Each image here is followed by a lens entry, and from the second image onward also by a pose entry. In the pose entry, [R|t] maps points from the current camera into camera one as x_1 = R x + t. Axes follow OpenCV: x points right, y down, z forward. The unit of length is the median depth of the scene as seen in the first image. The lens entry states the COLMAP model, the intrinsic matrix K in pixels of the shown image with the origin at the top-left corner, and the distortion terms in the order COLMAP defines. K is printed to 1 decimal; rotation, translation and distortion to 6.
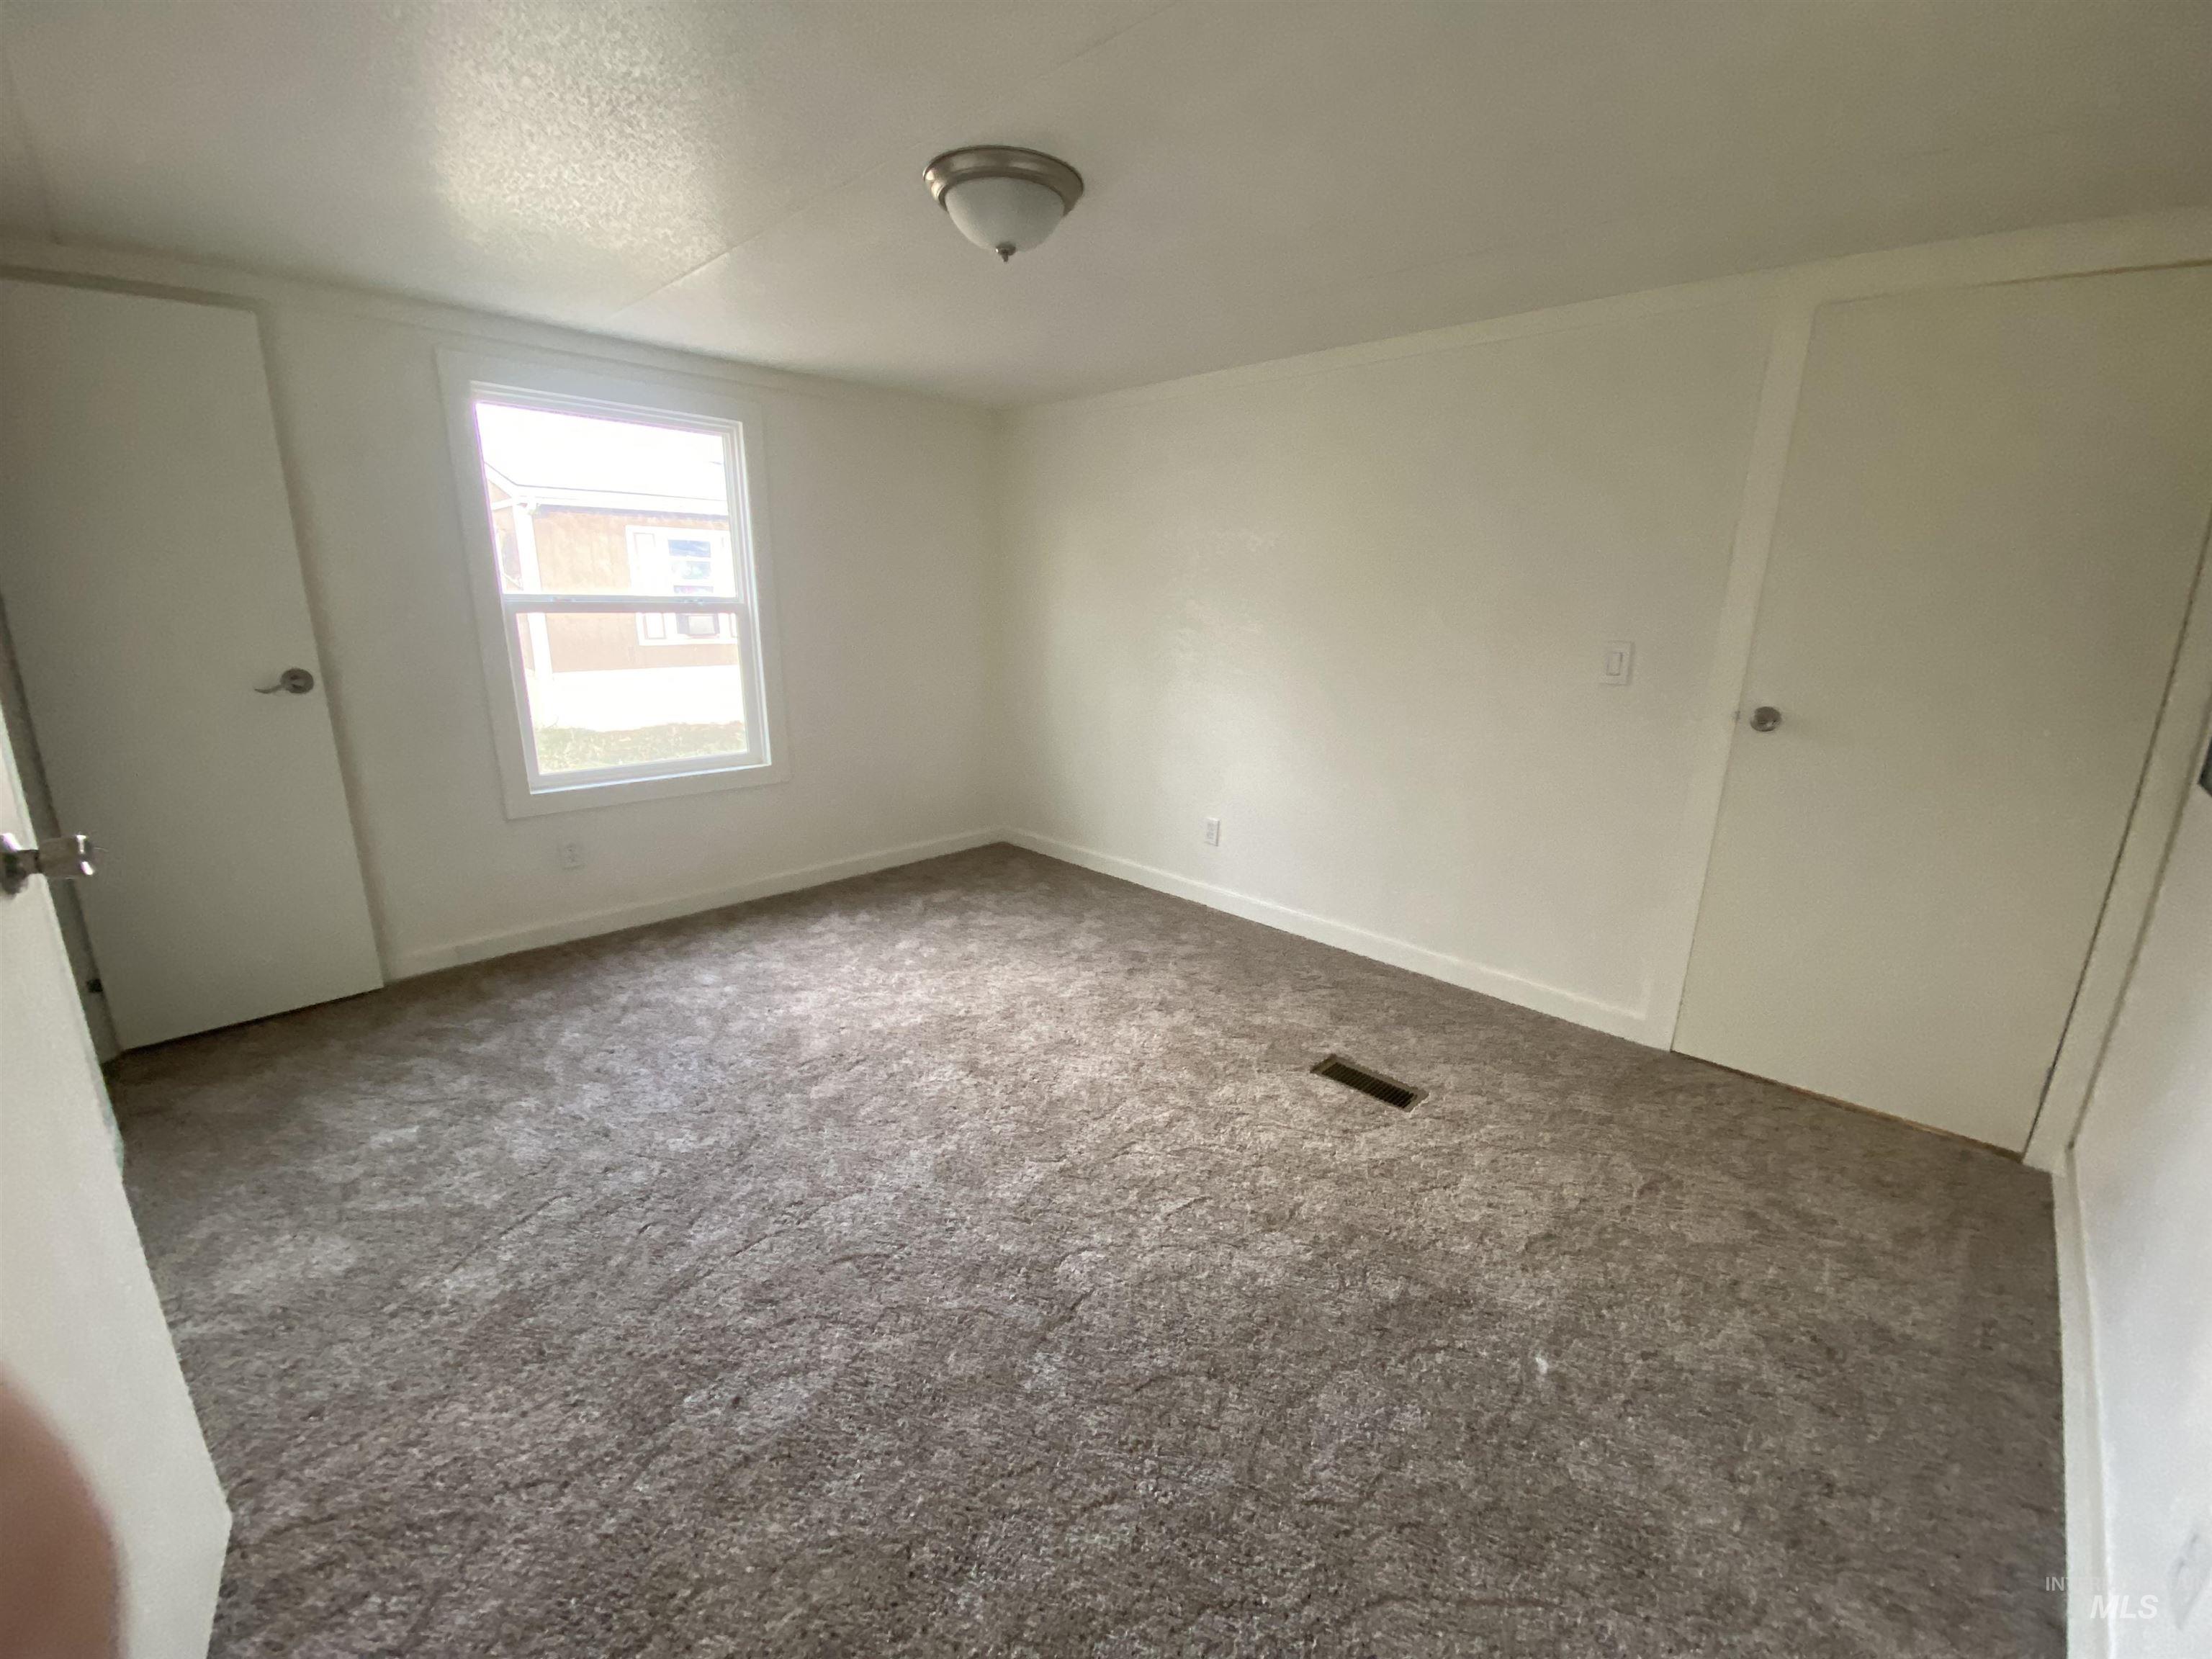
lens RADIAL K [[900.6, 0, 1106.0], [0, 900.6, 829.5], [0, 0, 1]] dist [0.001262, 0.000048]
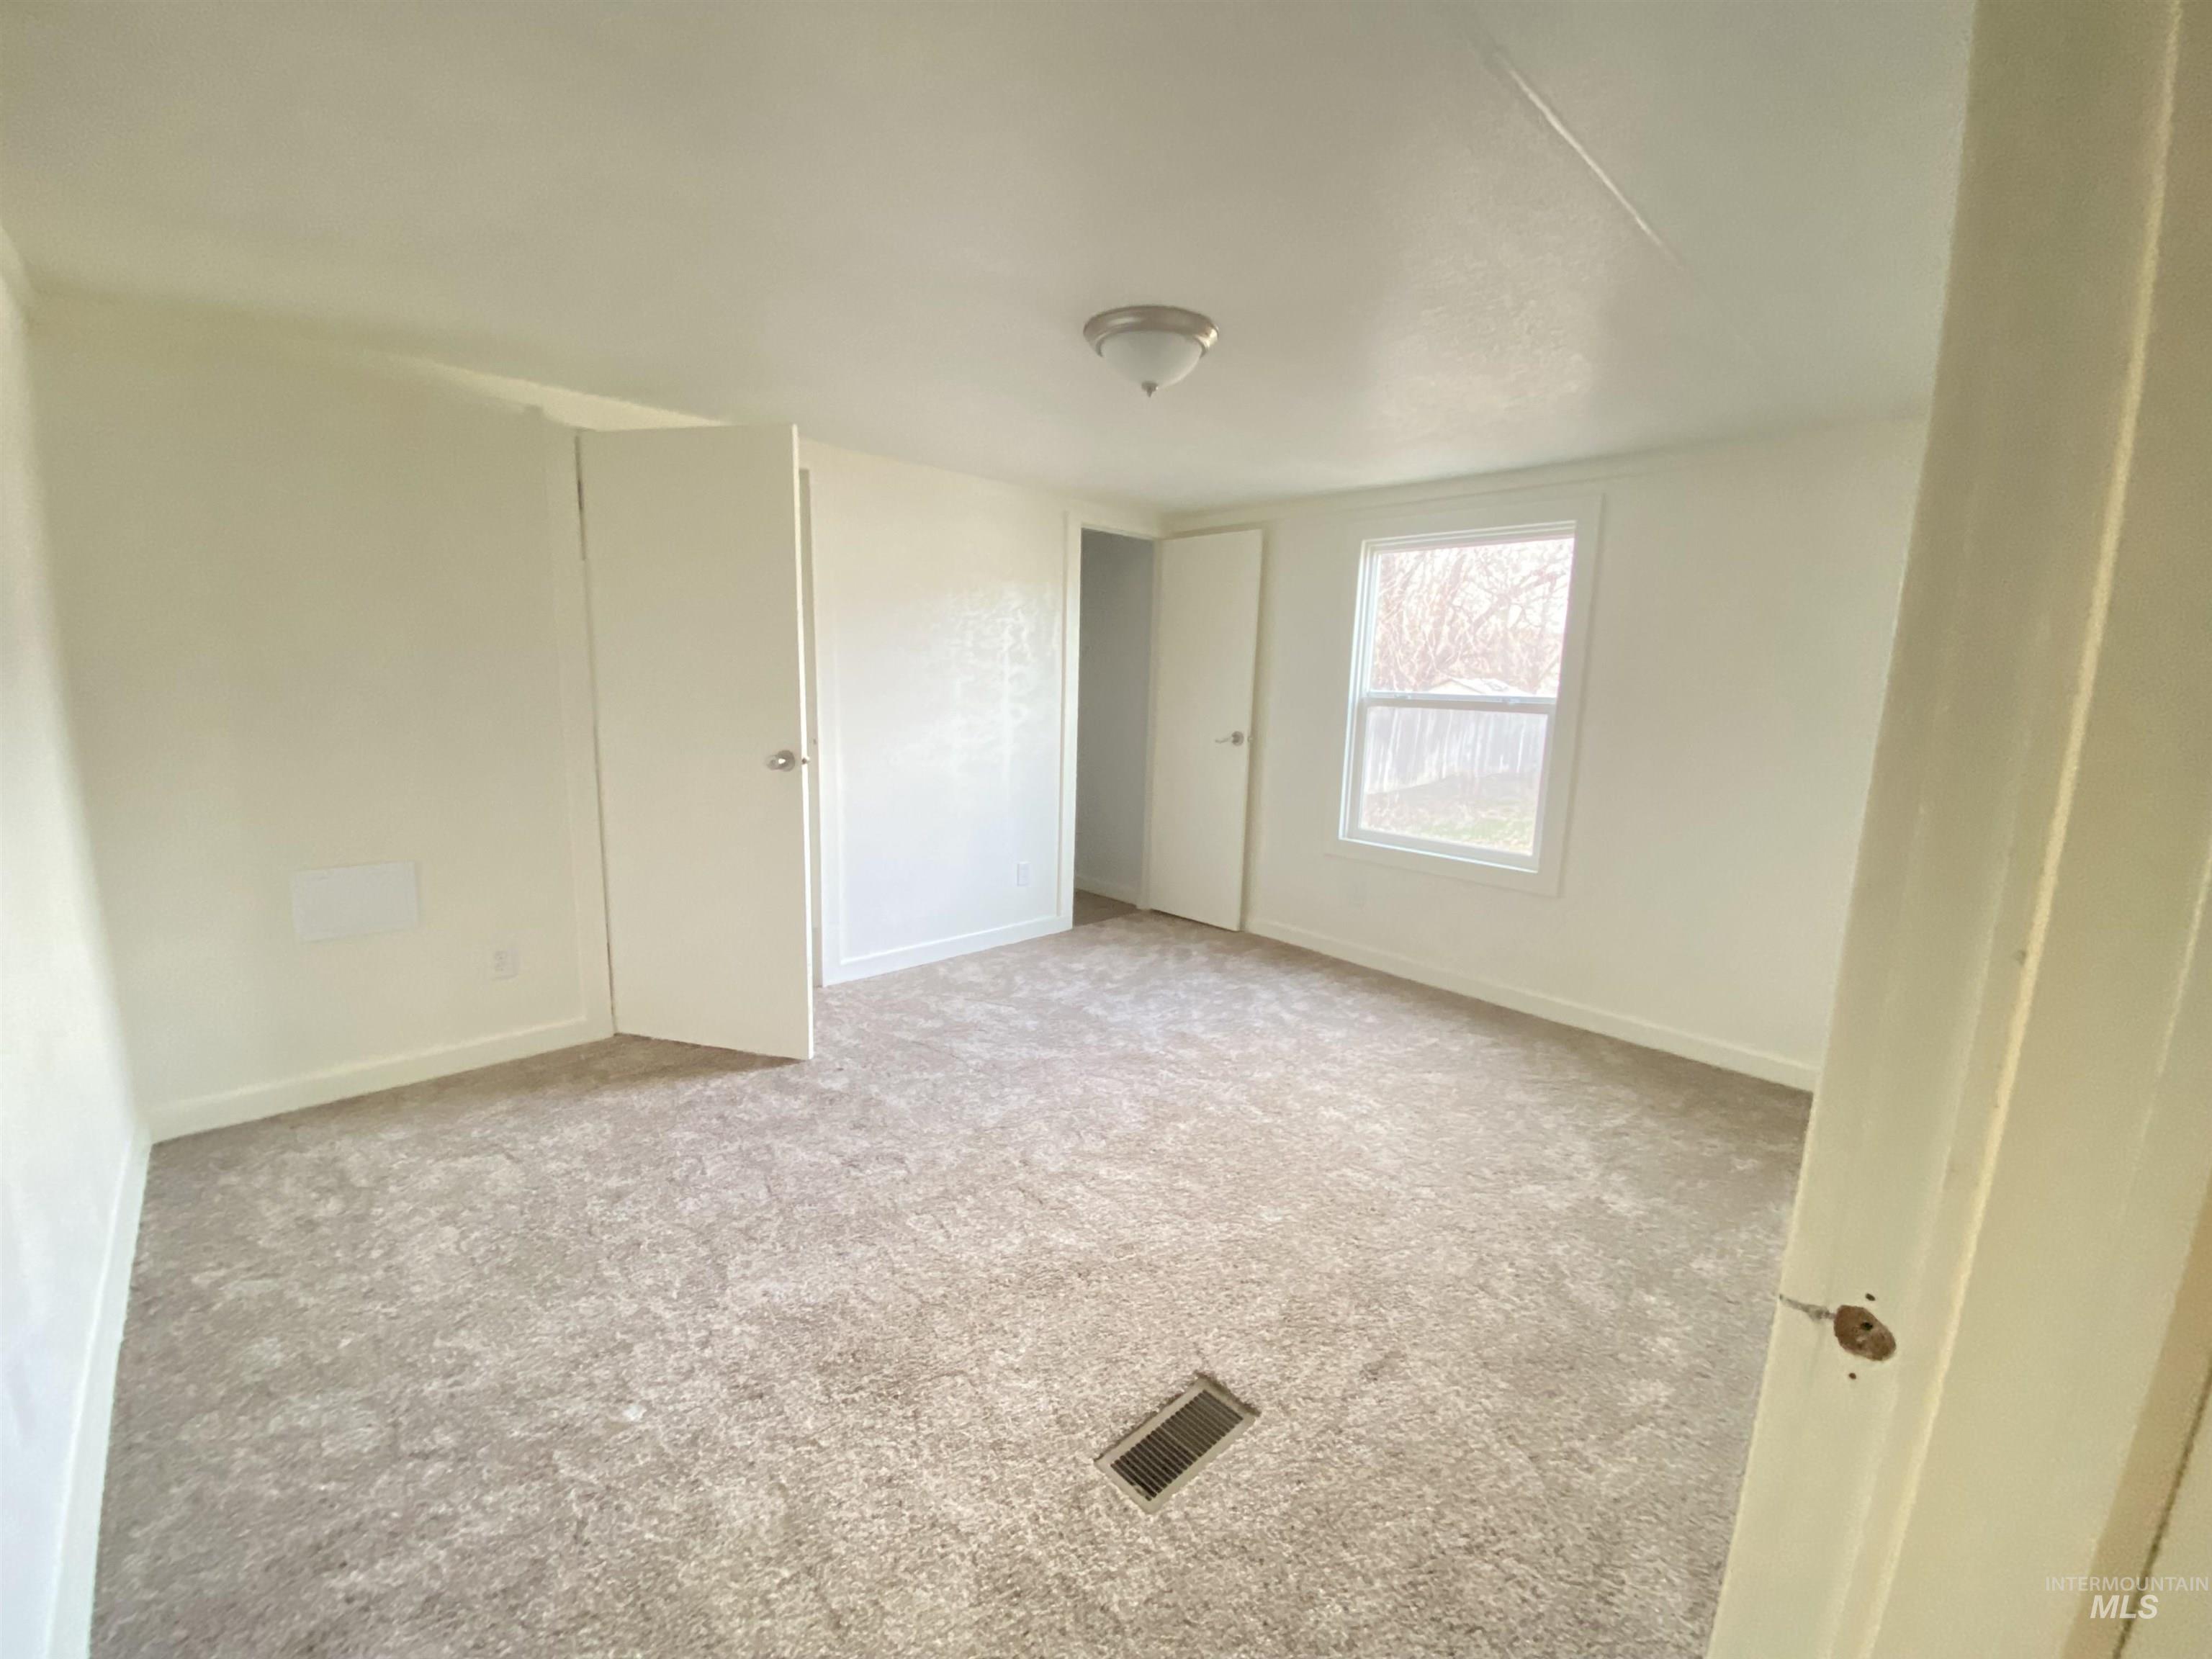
lens RADIAL K [[900.6, 0, 1106.0], [0, 900.6, 829.5], [0, 0, 1]] dist [0.001262, 0.000048]
pose [[-0.046328, 0.148897, -0.987767, 0.754415], [-0.289303, 0.944451, 0.155936, -0.175662], [0.956116, 0.292989, -0.000678, 0.741499]]
